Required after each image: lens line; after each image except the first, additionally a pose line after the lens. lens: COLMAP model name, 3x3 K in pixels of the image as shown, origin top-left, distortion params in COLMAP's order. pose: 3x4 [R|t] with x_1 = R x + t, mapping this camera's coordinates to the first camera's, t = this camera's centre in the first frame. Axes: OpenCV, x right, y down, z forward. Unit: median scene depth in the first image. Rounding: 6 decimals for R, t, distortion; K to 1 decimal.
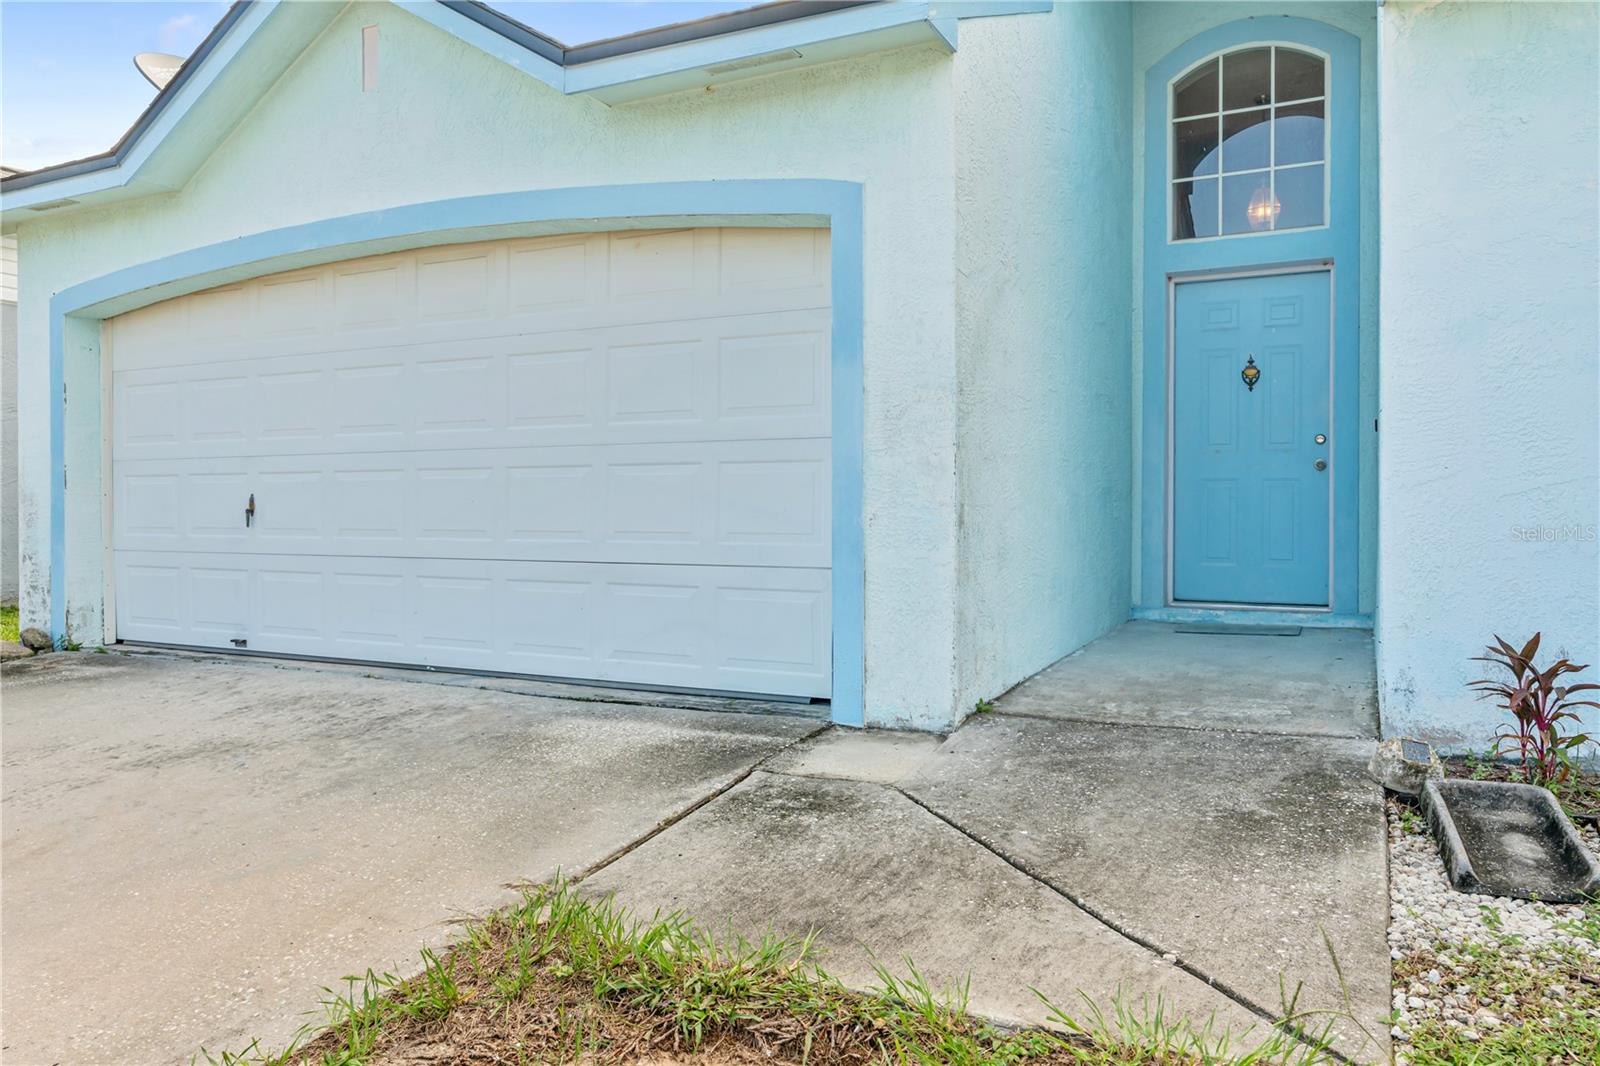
lens RADIAL K [[1120.8, 0, 804.2], [0, 1120.8, 506.0], [0, 0, 1]] dist [0.002116, 0.000367]
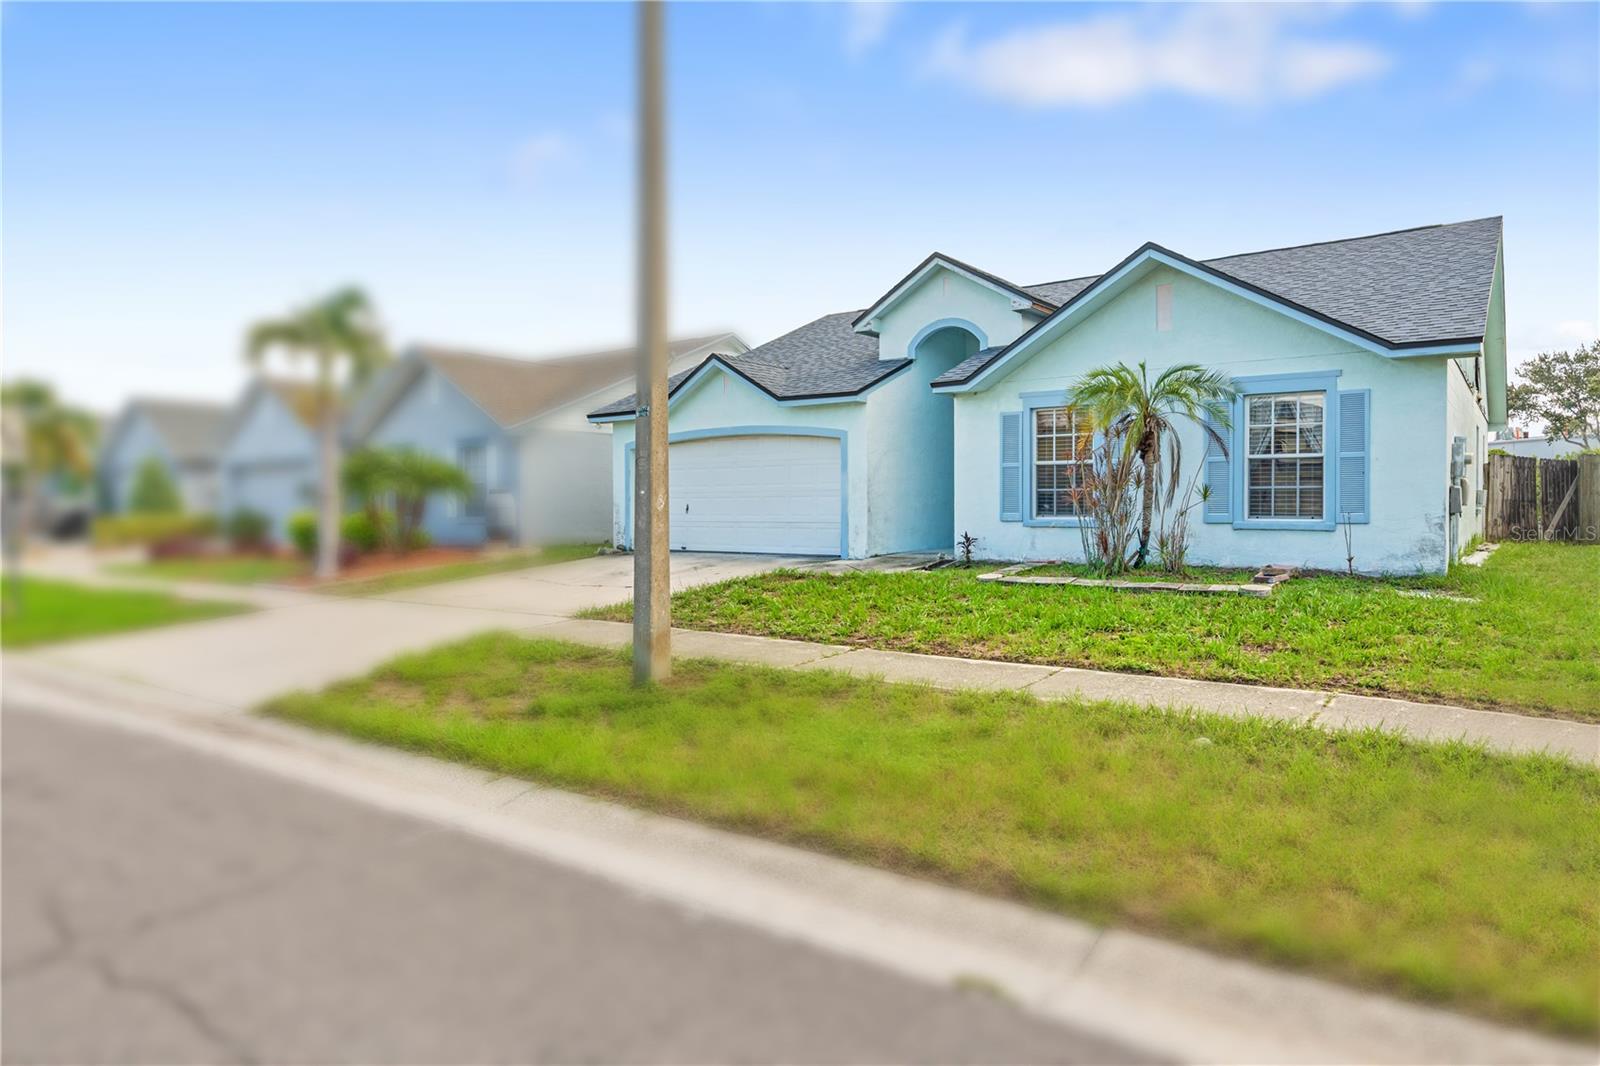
lens RADIAL K [[1003.8, 0, 800.0], [0, 1003.8, 533.0], [0, 0, 1]] dist [0.002822, -0.000921]
pose [[0.982679, 0.005027, -0.185246, 0.527053], [-0.001355, 0.999800, 0.019943, 0.021412], [0.185310, -0.019346, 0.982490, -2.505387]]
